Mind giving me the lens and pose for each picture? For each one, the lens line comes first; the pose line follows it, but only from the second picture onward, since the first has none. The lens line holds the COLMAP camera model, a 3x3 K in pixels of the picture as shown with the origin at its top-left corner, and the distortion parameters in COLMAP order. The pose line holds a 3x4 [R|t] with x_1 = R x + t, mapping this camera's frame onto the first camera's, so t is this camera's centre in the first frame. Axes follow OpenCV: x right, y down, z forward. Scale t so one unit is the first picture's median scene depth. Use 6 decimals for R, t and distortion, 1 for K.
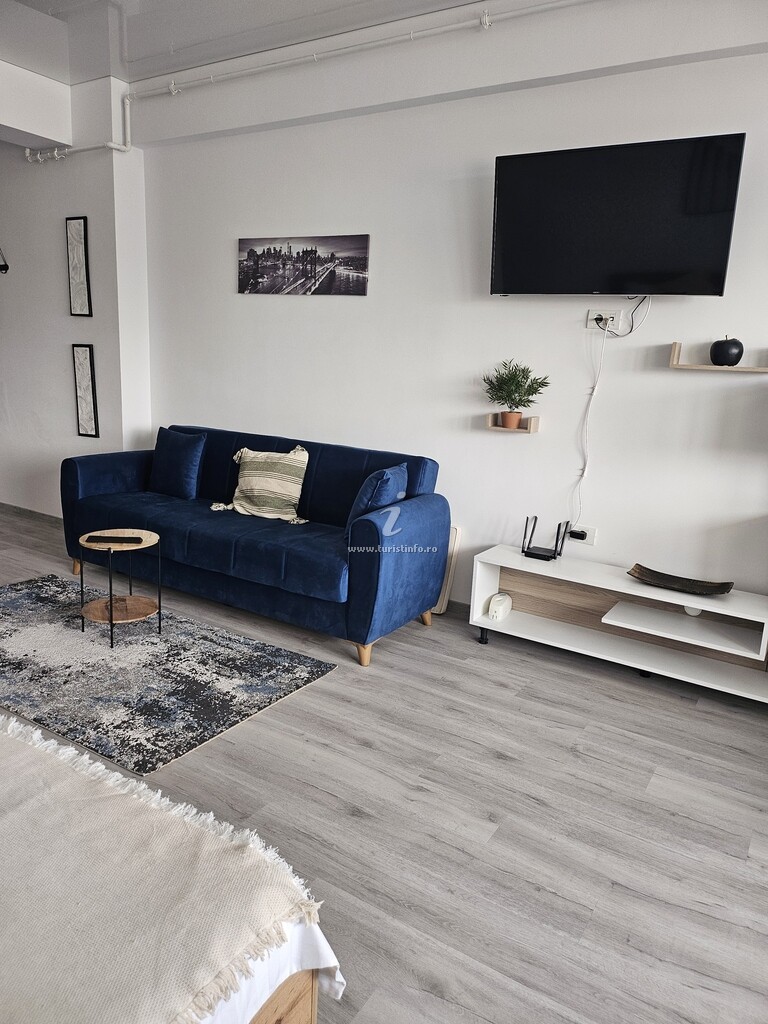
lens RADIAL K [[718.3, 0, 384.5], [0, 718.3, 506.7], [0, 0, 1]] dist [0.050900, -0.025522]
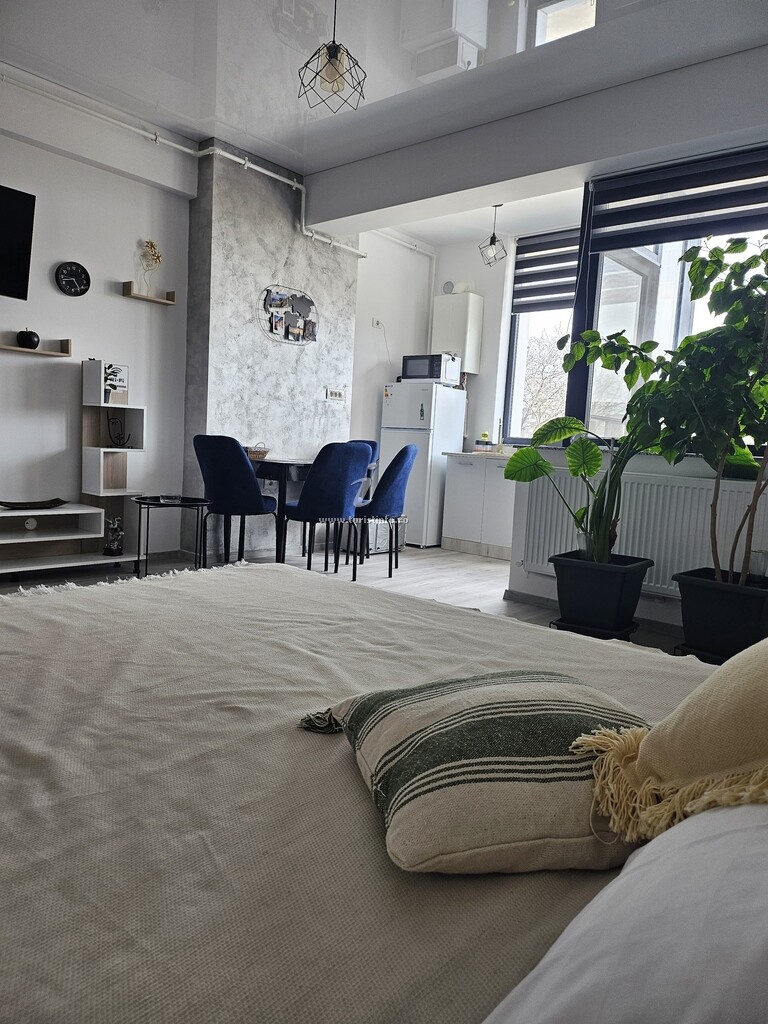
lens RADIAL K [[718.3, 0, 383.9], [0, 718.3, 512.6], [0, 0, 1]] dist [0.050900, -0.025522]
pose [[0.163860, -0.132933, 0.977486, -0.648176], [0.158293, 0.981582, 0.106955, 0.060698], [-0.973701, 0.137204, 0.181885, 0.071442]]
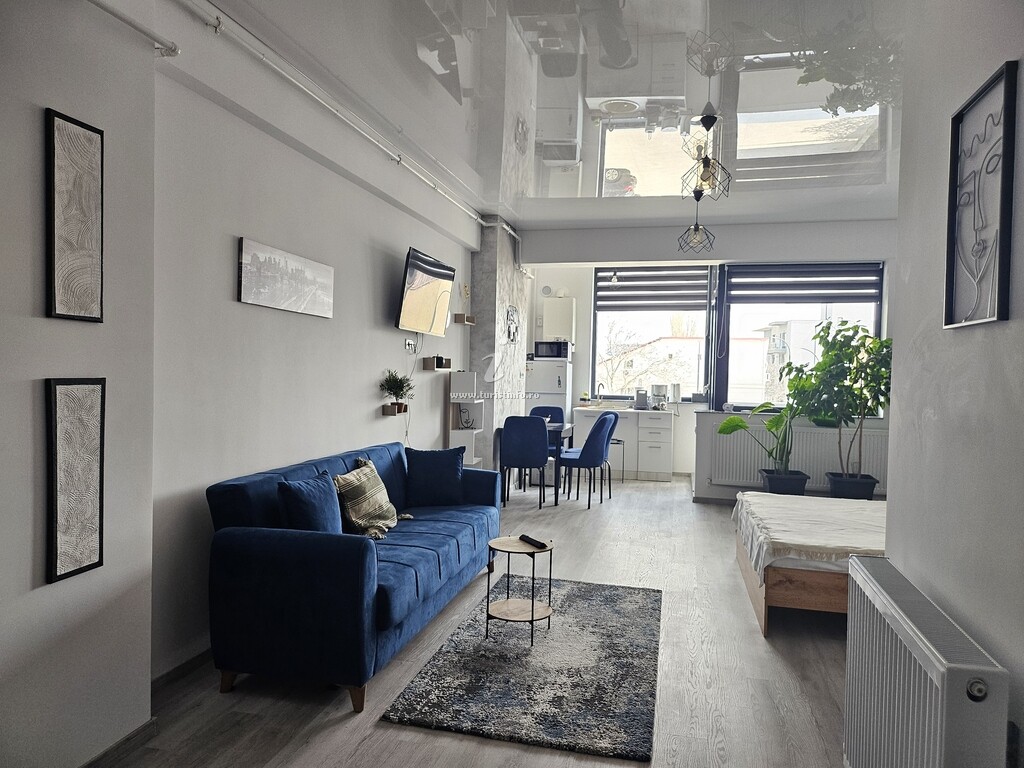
lens RADIAL K [[718.3, 0, 511.7], [0, 718.3, 383.6], [0, 0, 1]] dist [0.050900, -0.025522]
pose [[-0.323626, -0.073535, 0.943323, -1.151364], [0.160657, 0.978228, 0.131373, -0.288053], [-0.932446, 0.194067, -0.304766, 1.071726]]
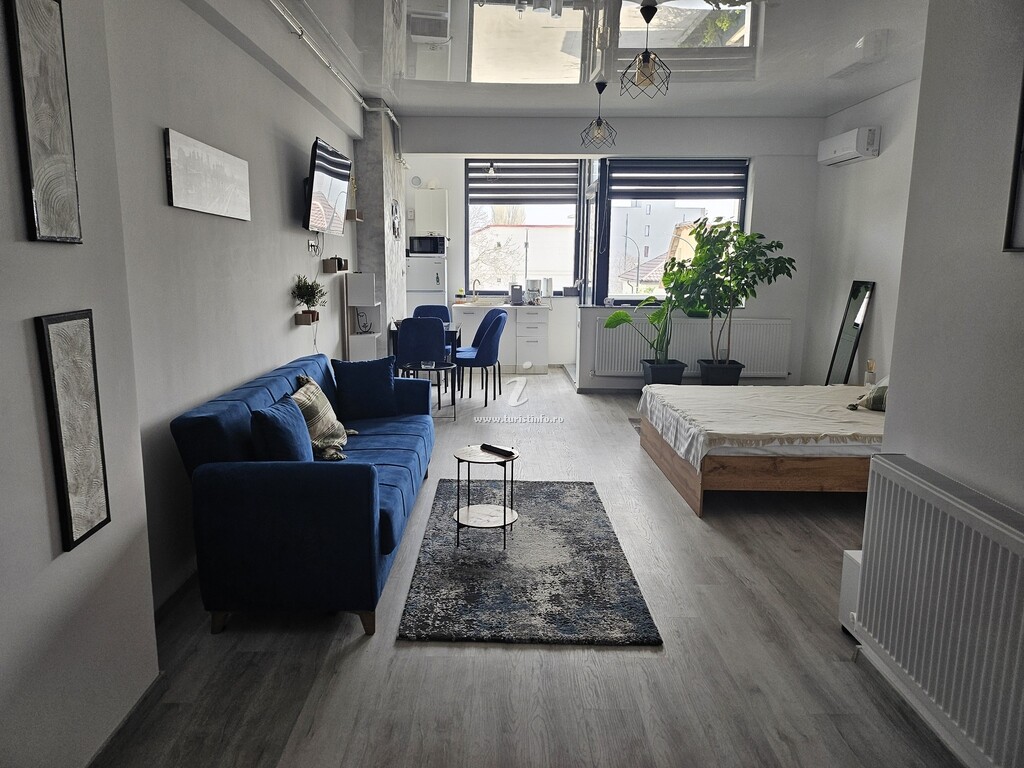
lens RADIAL K [[718.3, 0, 502.0], [0, 718.3, 380.4], [0, 0, 1]] dist [0.050900, -0.025522]
pose [[-0.534431, -0.191129, 0.823319, -1.056622], [0.142965, 0.939619, 0.310929, -0.338202], [-0.833033, 0.283875, -0.474837, 1.215985]]
